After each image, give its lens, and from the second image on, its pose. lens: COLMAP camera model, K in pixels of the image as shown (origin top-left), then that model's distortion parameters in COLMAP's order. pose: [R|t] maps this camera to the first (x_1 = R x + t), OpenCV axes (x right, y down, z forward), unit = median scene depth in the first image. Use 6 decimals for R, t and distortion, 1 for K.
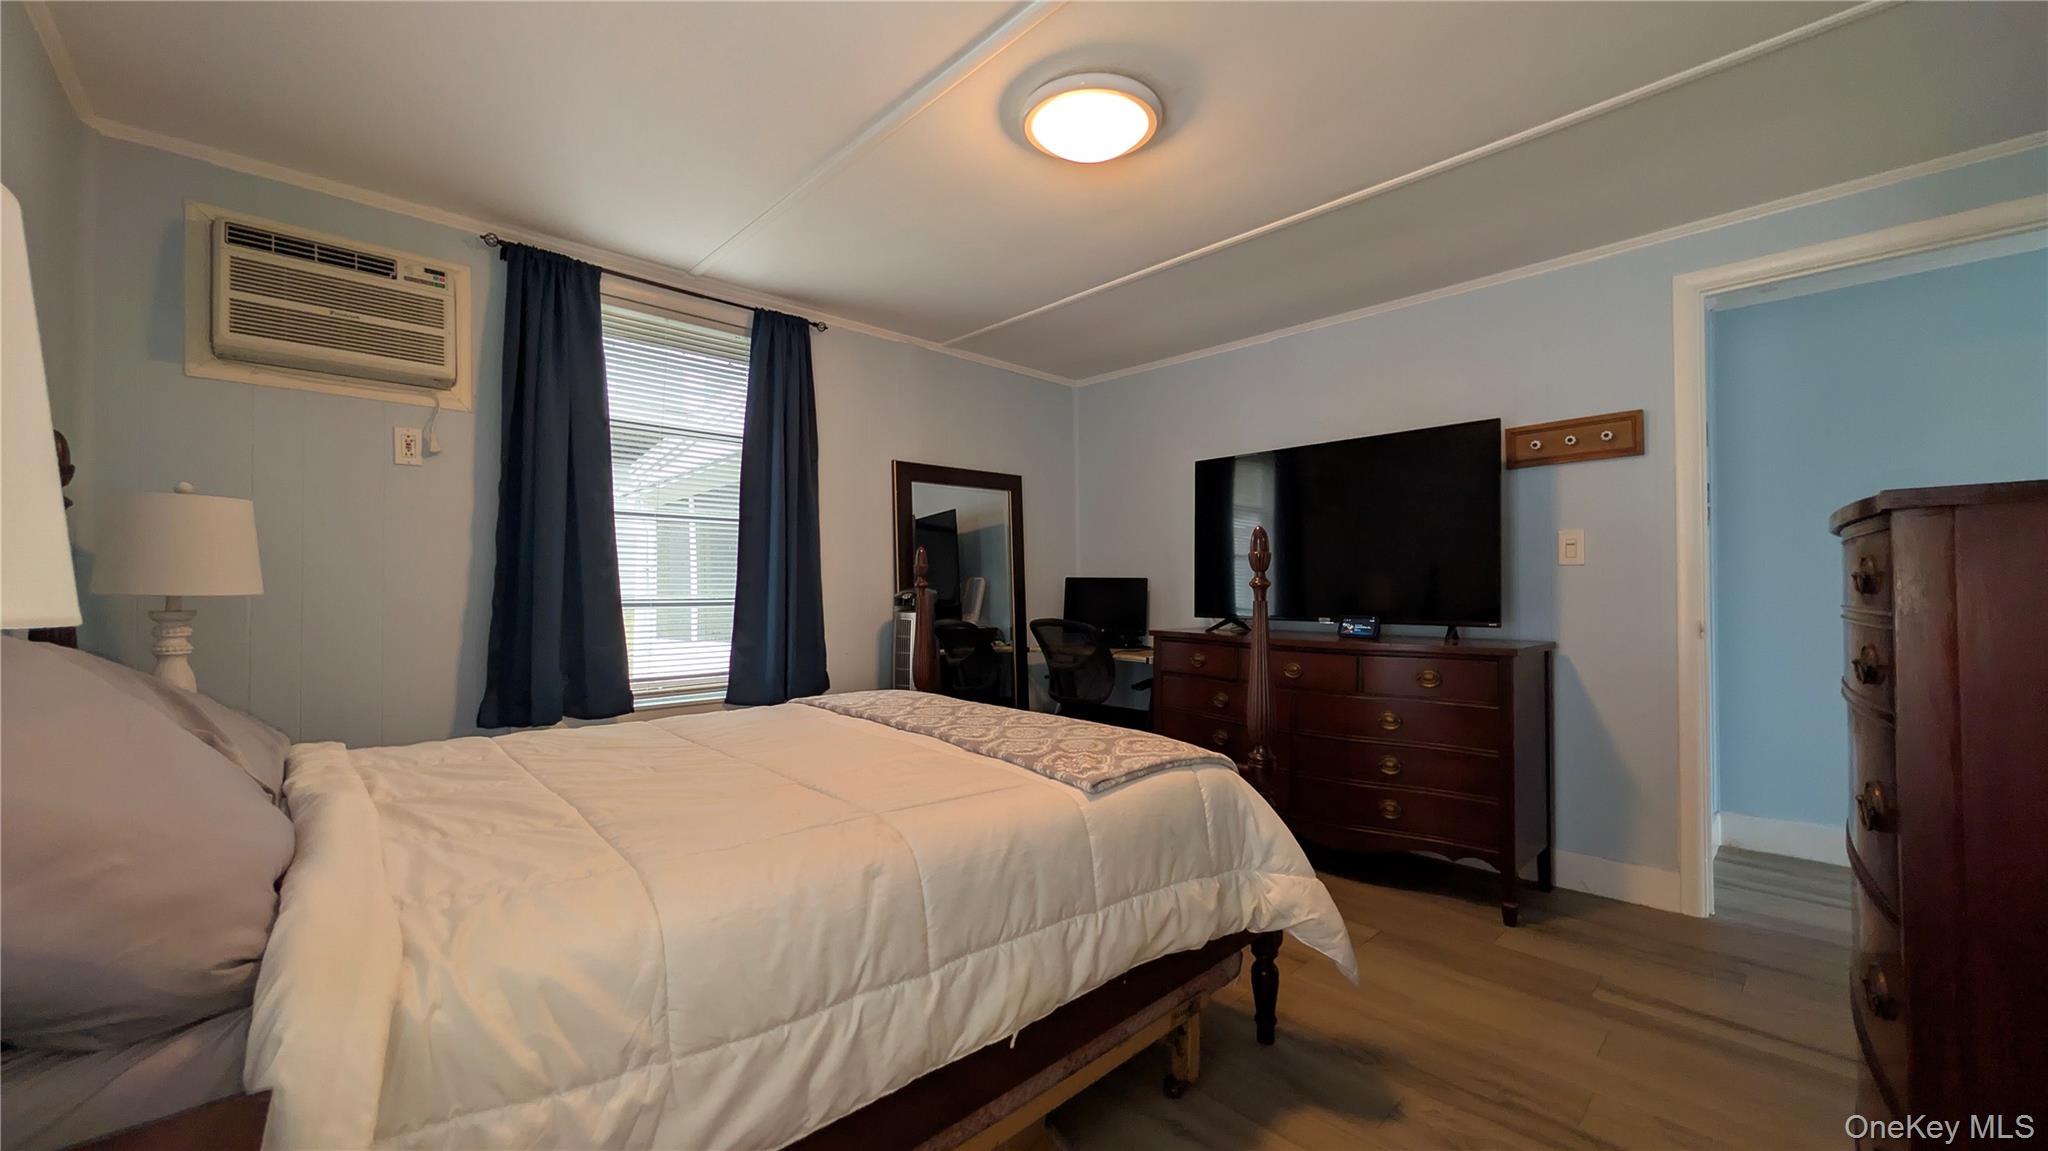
lens RADIAL K [[768.6, 0, 1019.2], [0, 768.6, 582.2], [0, 0, 1]] dist [-0.001014, 0.000307]
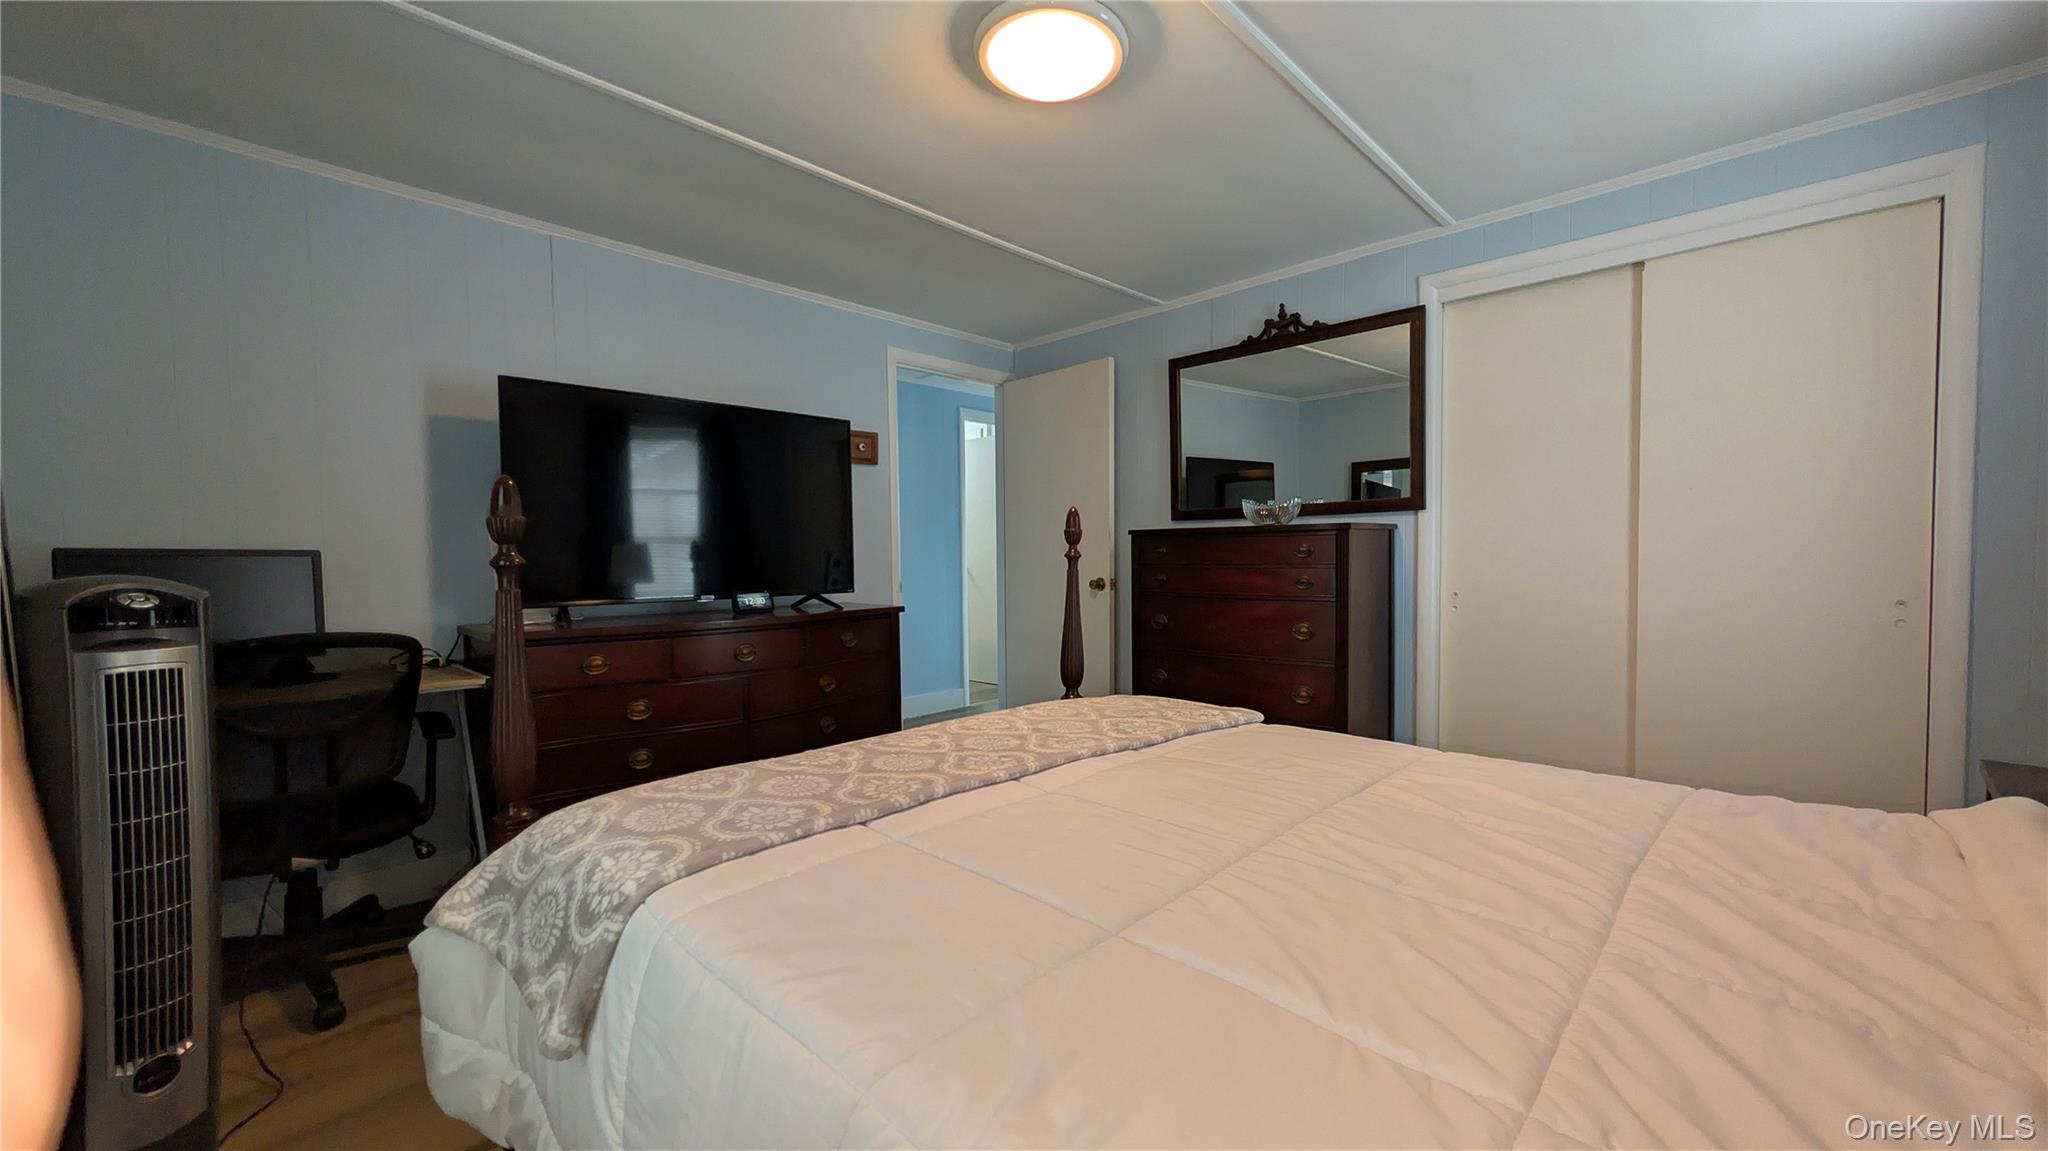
lens RADIAL K [[768.6, 0, 1019.2], [0, 768.6, 582.2], [0, 0, 1]] dist [-0.001014, 0.000307]
pose [[-0.025018, -0.031080, 0.999204, -0.860111], [0.005033, 0.999500, 0.031215, 0.006638], [-0.999674, 0.005810, -0.024849, 1.092178]]
